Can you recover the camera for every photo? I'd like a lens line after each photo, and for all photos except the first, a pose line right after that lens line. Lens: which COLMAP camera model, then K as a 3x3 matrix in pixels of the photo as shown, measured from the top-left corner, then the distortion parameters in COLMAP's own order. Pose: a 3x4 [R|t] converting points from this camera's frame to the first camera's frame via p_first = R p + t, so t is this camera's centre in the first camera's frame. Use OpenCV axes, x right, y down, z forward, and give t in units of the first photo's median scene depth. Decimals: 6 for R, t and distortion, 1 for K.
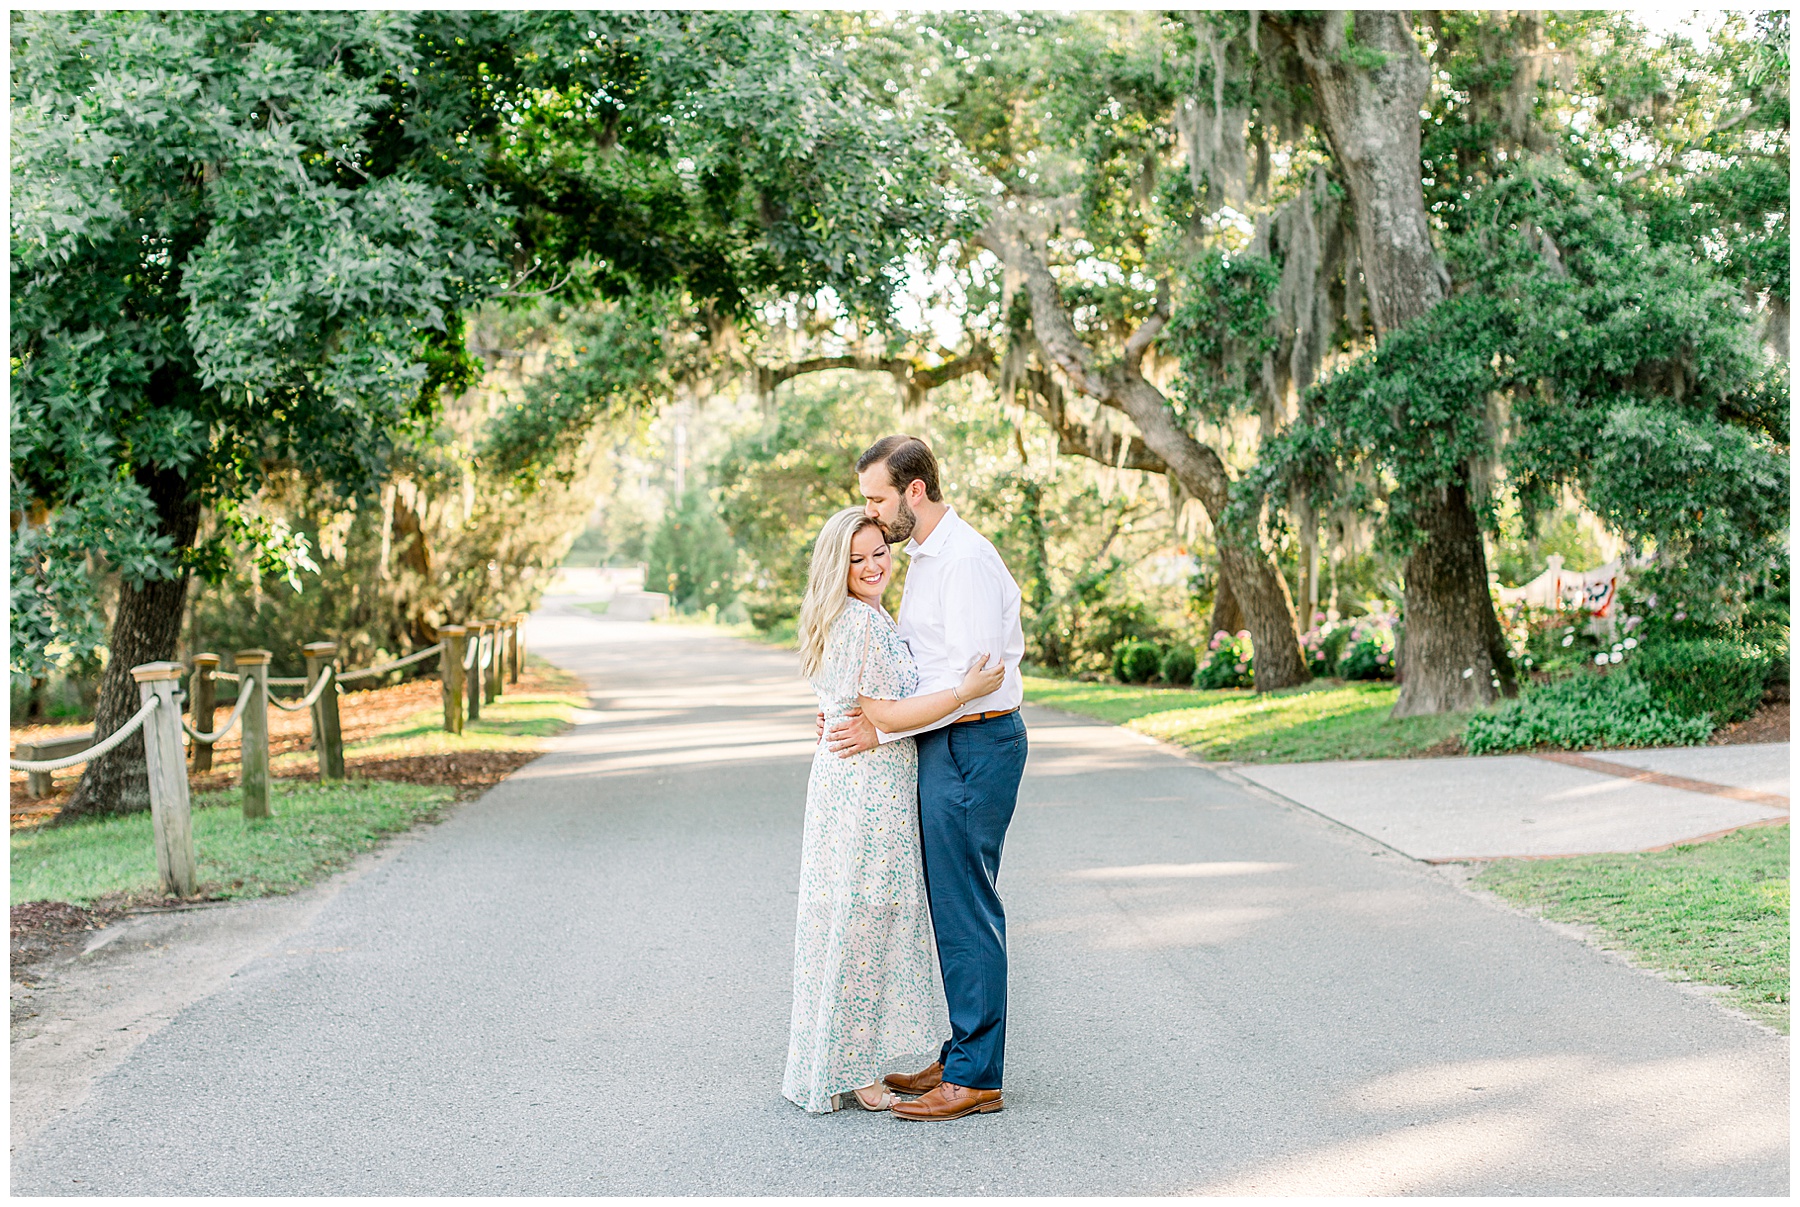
lens RADIAL K [[3189.7, 0, 853.1], [0, 3189.7, 689.4], [0, 0, 1]] dist [0.020525, -0.034176]
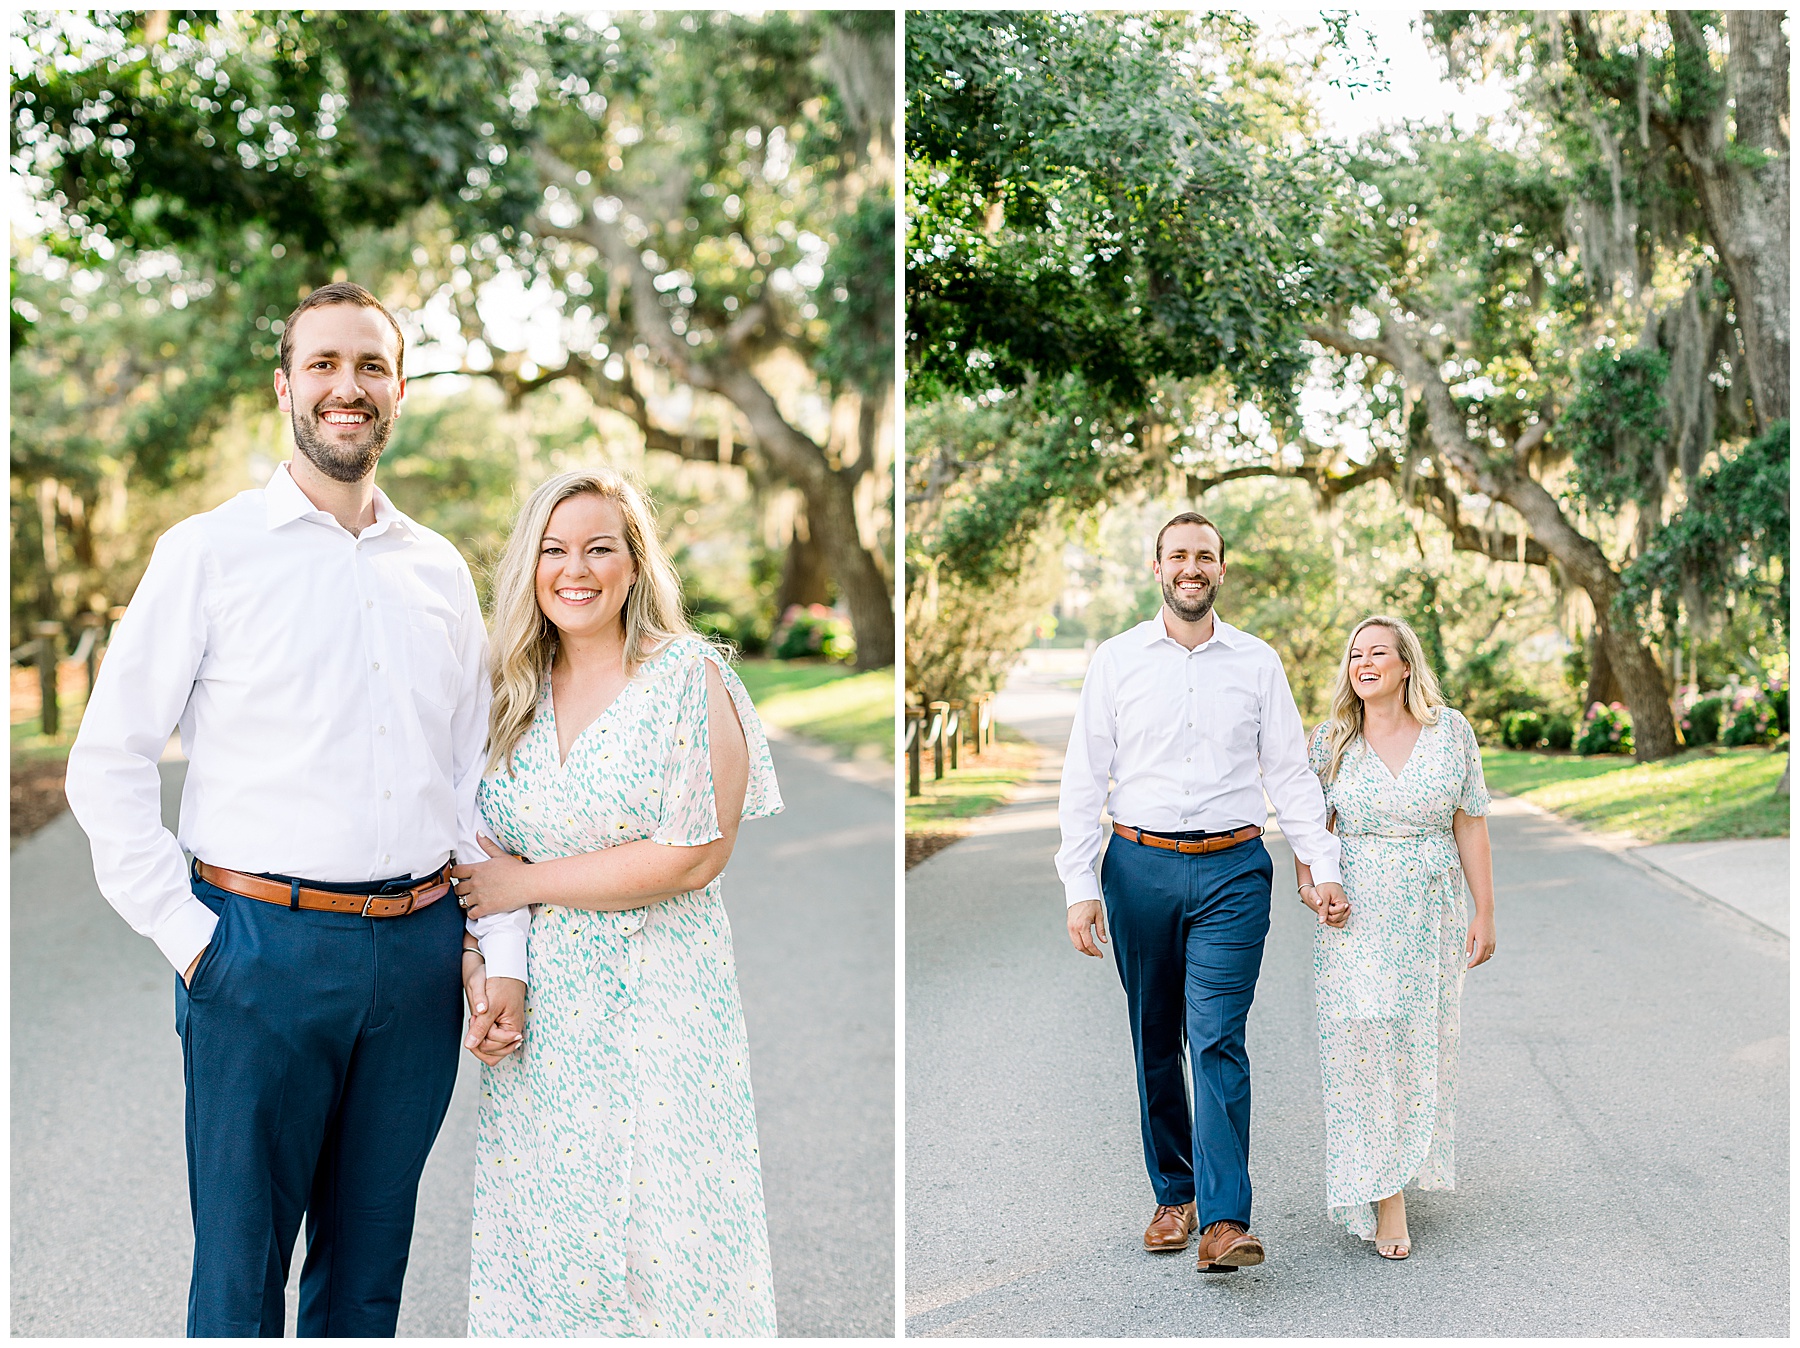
lens RADIAL K [[1780.8, 0, 1353.3], [0, 1780.8, 708.9], [0, 0, 1]] dist [0.006239, 0.009775]
pose [[0.999816, -0.010515, 0.016074, 0.020819], [0.010500, 0.999944, 0.001005, -0.020644], [-0.016084, -0.000836, 0.999870, 0.420676]]
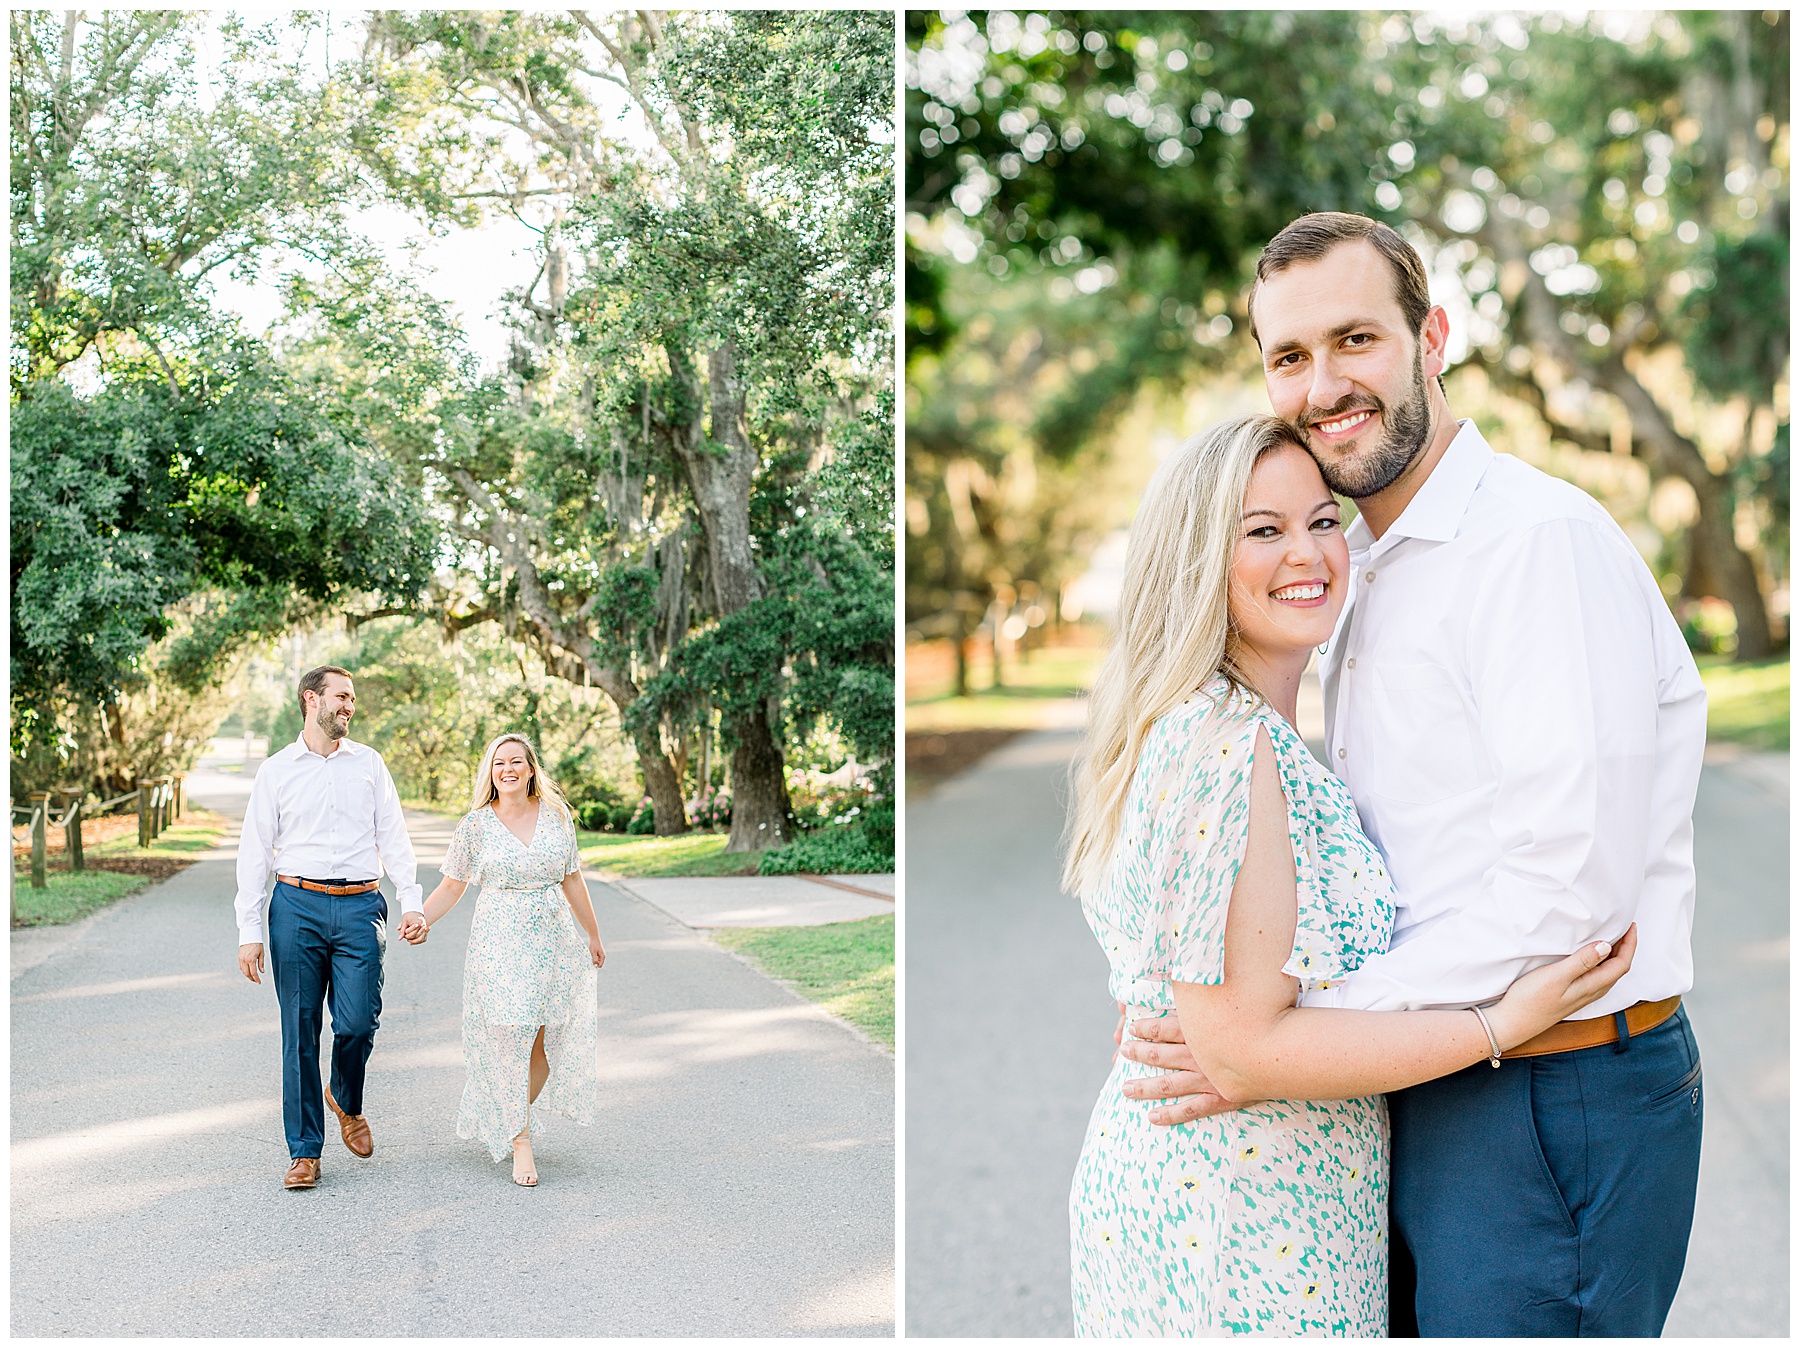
lens RADIAL K [[4148.6, 0, 898.1], [0, 4148.6, 673.0], [0, 0, 1]] dist [-0.443945, 2.392387]
pose [[0.996198, 0.029096, 0.082115, 0.082173], [-0.025196, 0.998523, -0.048136, 0.016515], [-0.083394, 0.045884, 0.995460, -1.108375]]
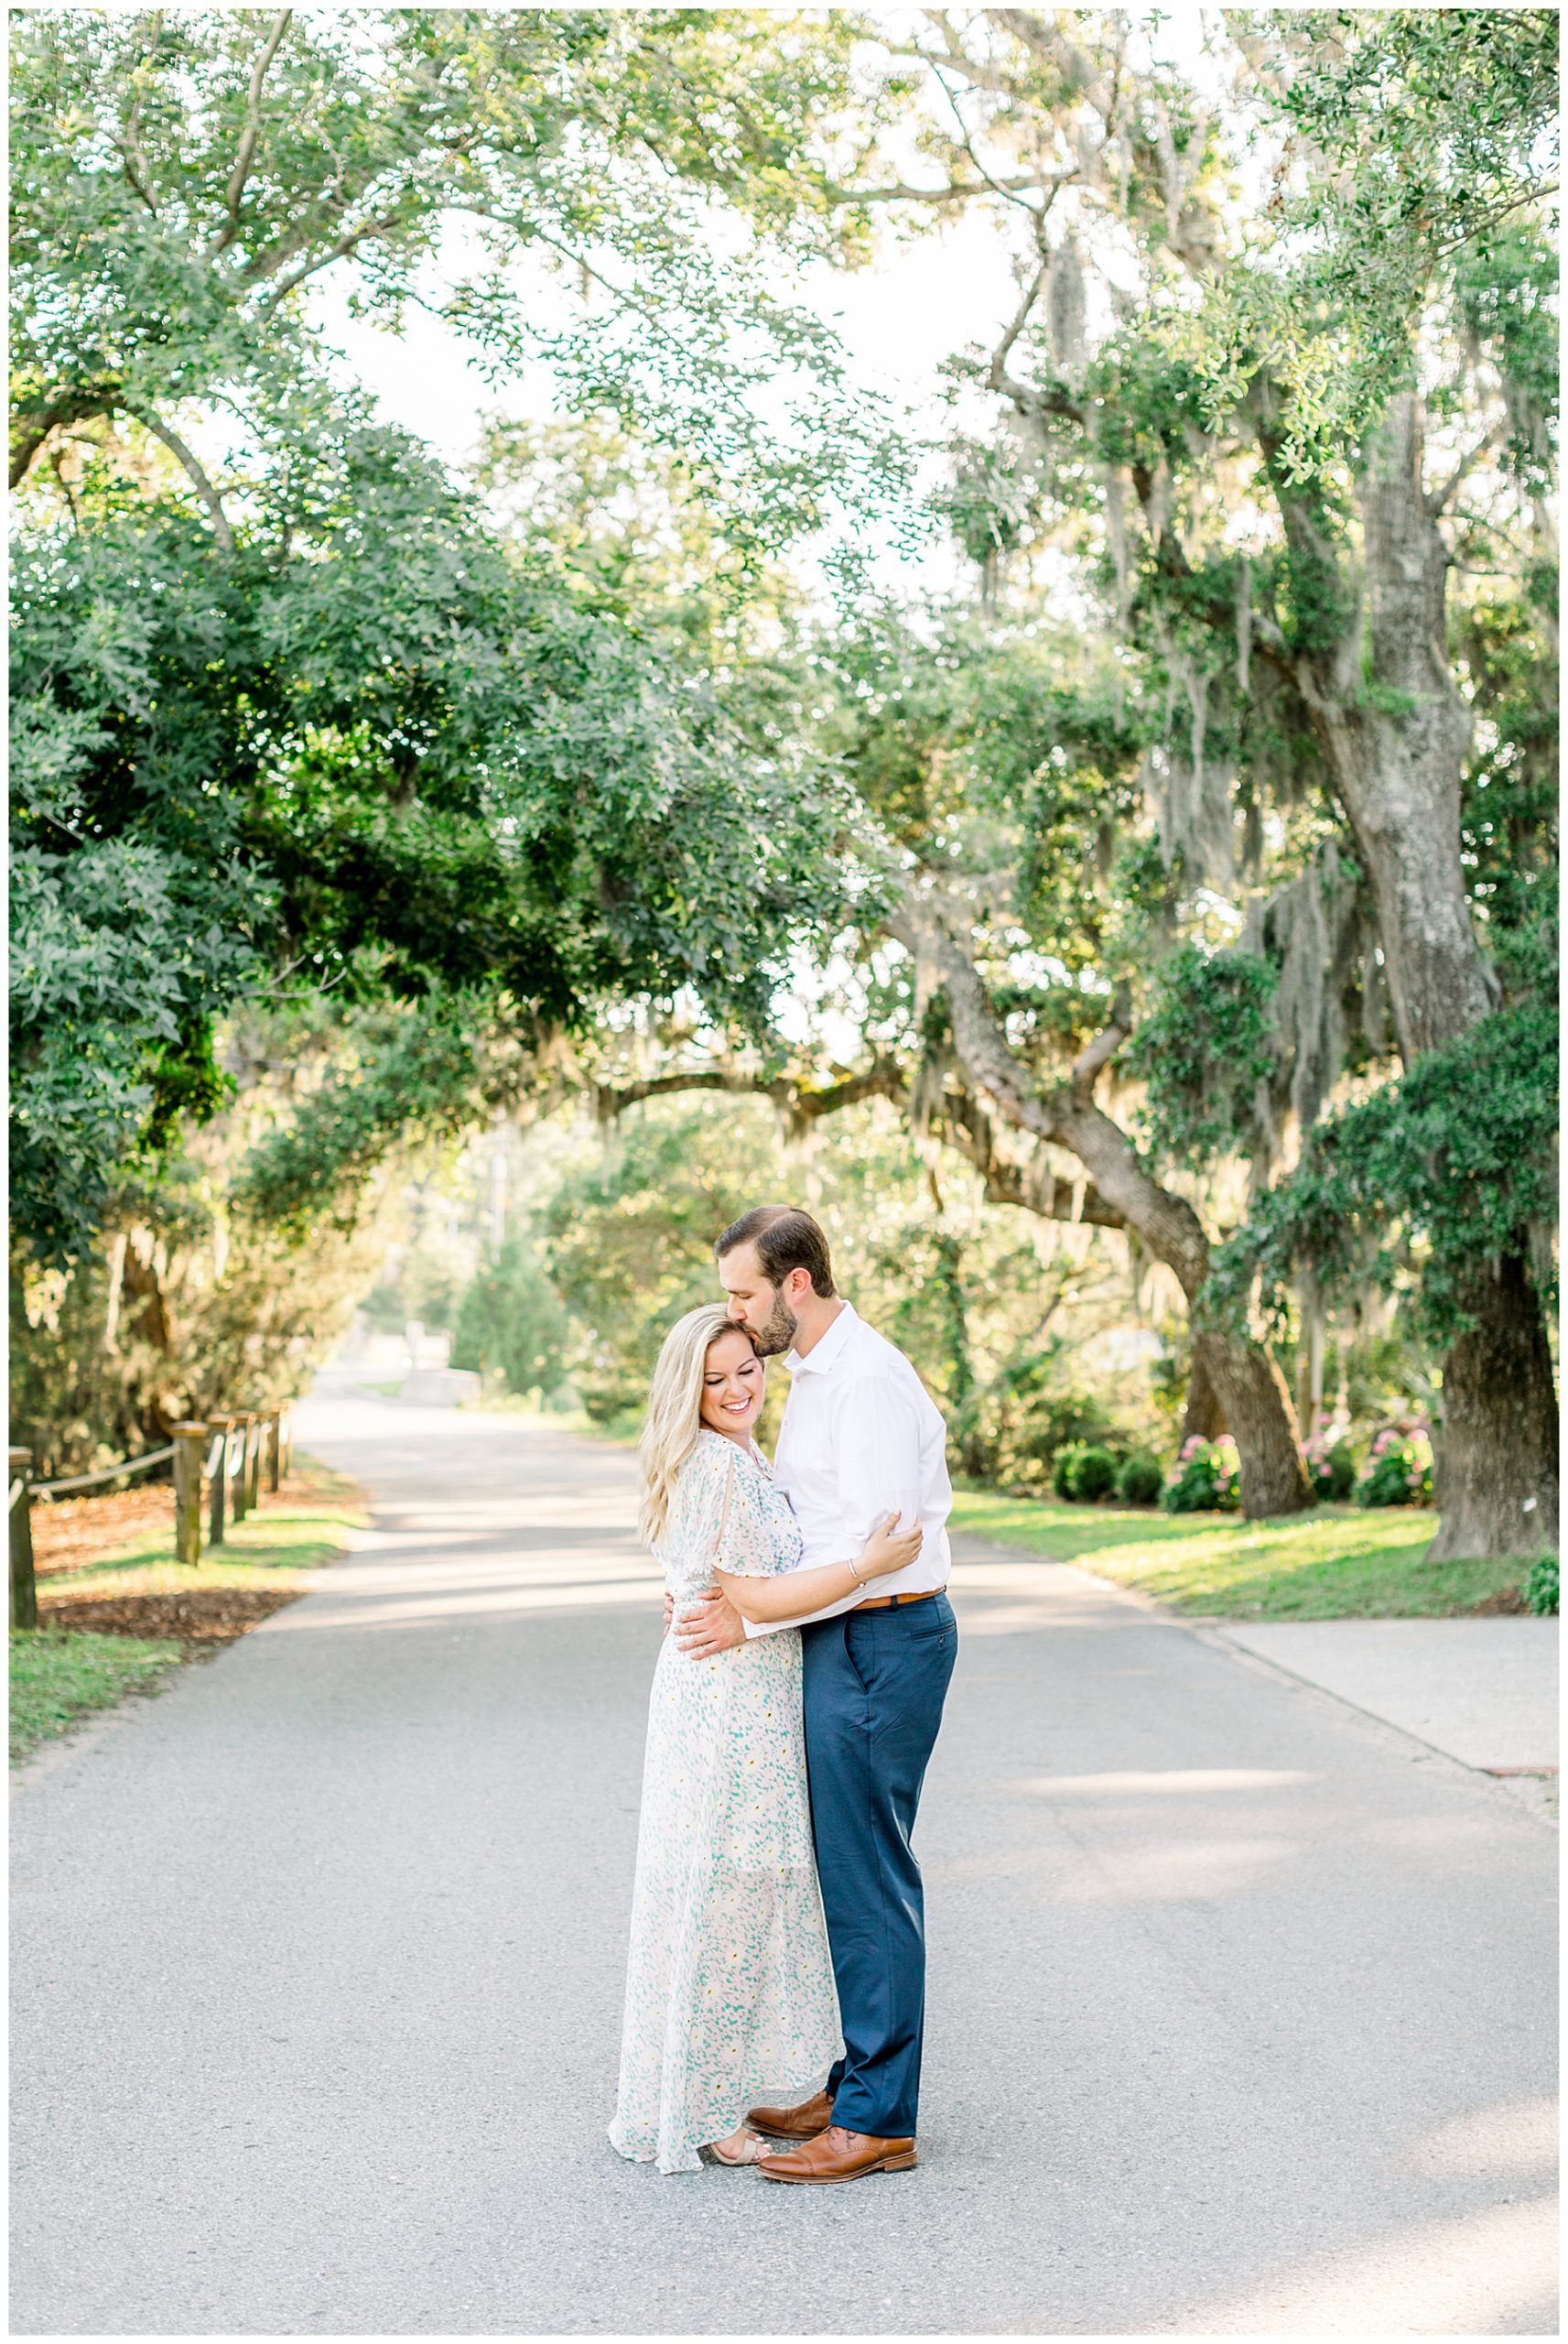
lens RADIAL K [[3847.3, 0, 656.2], [0, 3847.3, 1094.1], [0, 0, 1]] dist [0.000505, 0.118515]
pose [[0.999777, 0.012004, -0.017357, 0.000846], [-0.013583, 0.995486, -0.093932, -0.013187], [0.016151, 0.094147, 0.995427, 0.079931]]
